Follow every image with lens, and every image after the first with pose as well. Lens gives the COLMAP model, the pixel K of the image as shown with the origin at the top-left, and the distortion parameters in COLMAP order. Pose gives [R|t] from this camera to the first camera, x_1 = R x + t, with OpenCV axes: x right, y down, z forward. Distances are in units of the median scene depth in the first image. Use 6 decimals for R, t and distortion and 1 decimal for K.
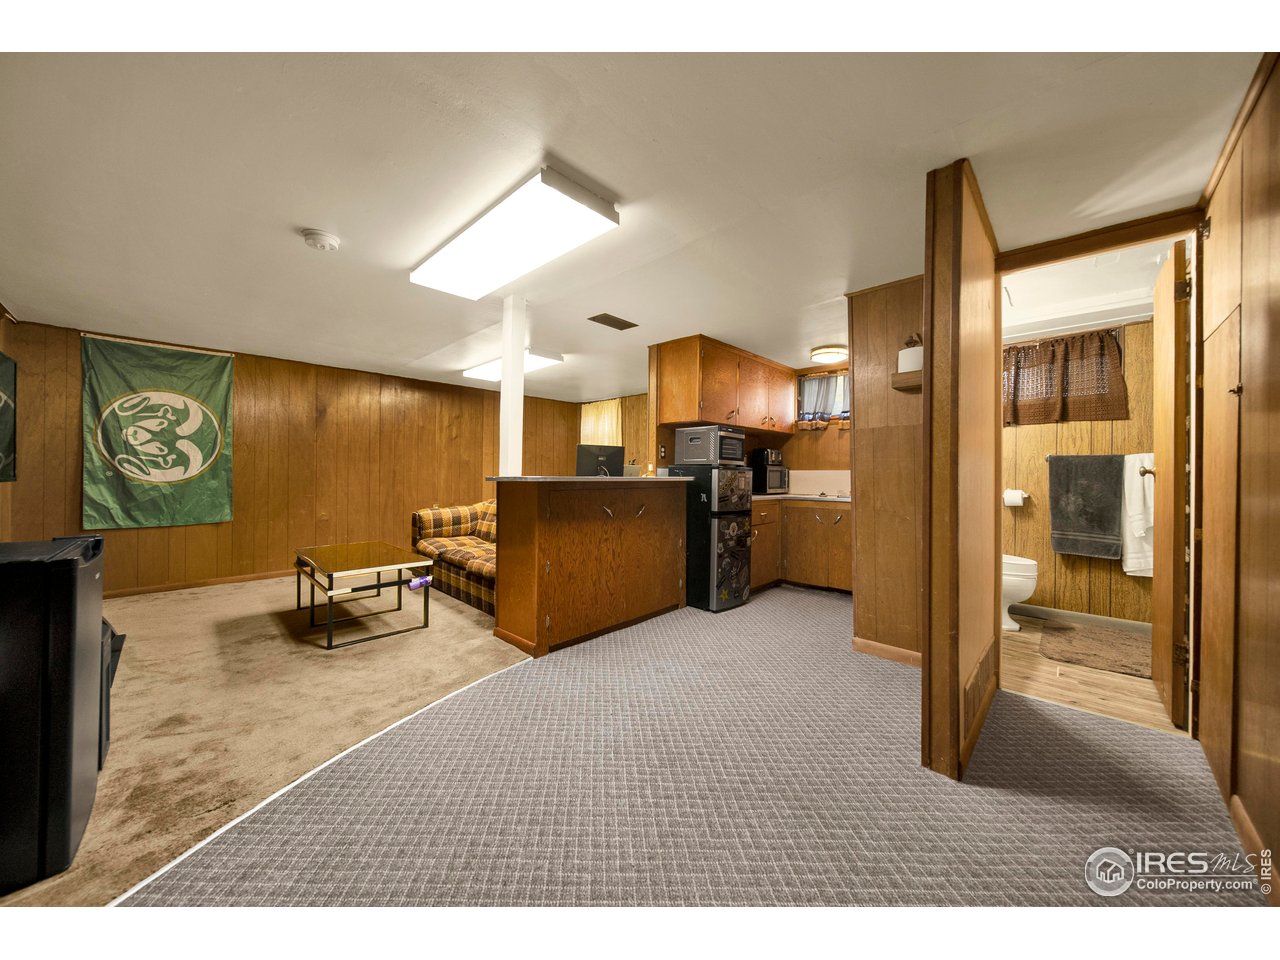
lens RADIAL K [[460.7, 0, 640.3], [0, 460.7, 473.1], [0, 0, 1]] dist [0.004336, -0.000375]
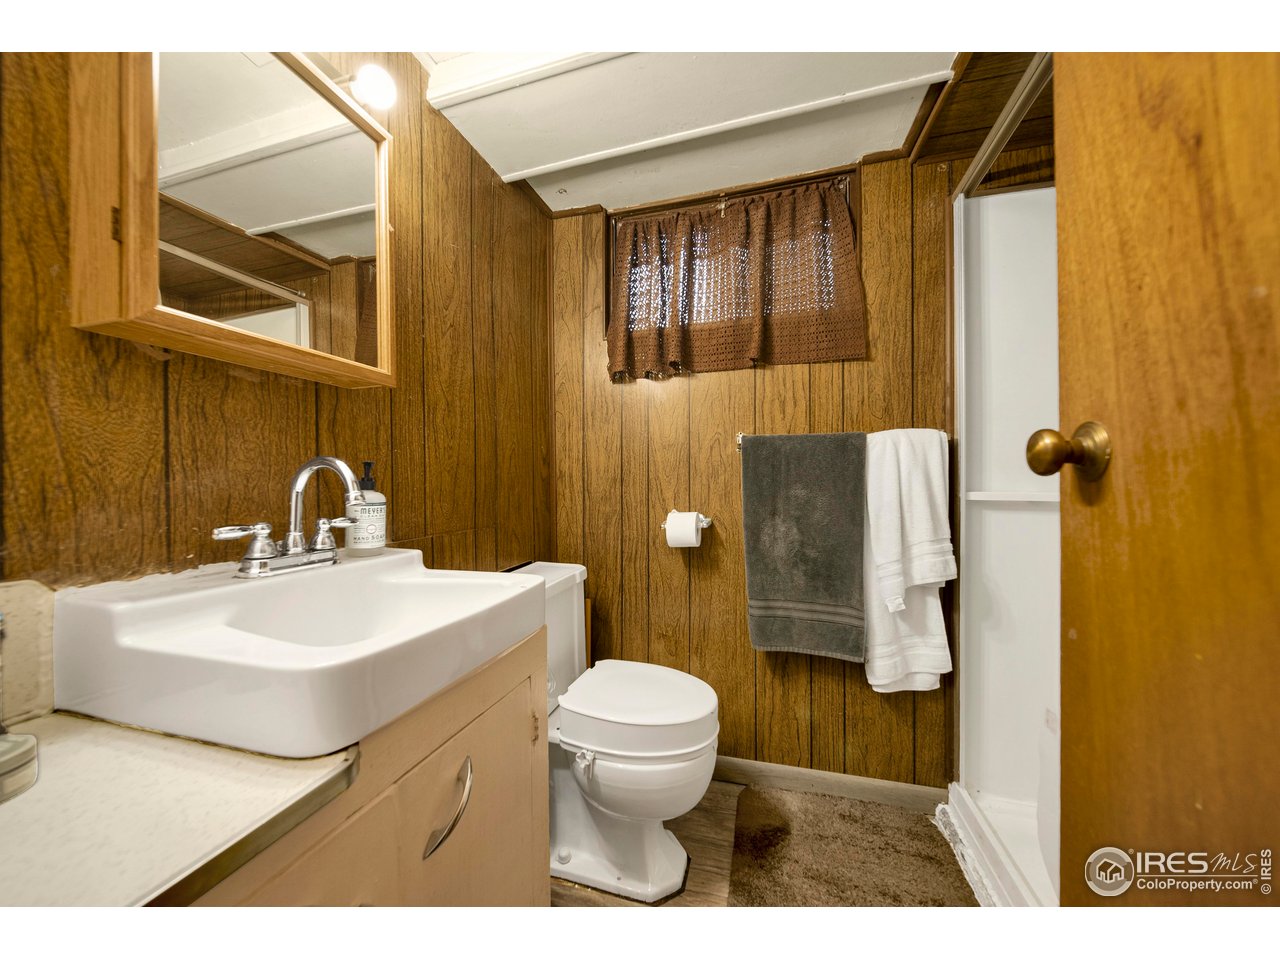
lens RADIAL K [[460.7, 0, 637.5], [0, 460.7, 482.5], [0, 0, 1]] dist [0.004336, -0.000375]
pose [[0.891244, -0.014089, 0.453306, 0.592341], [0.013316, 0.999899, 0.004898, 0.004659], [-0.453329, 0.001671, 0.891342, 0.648899]]
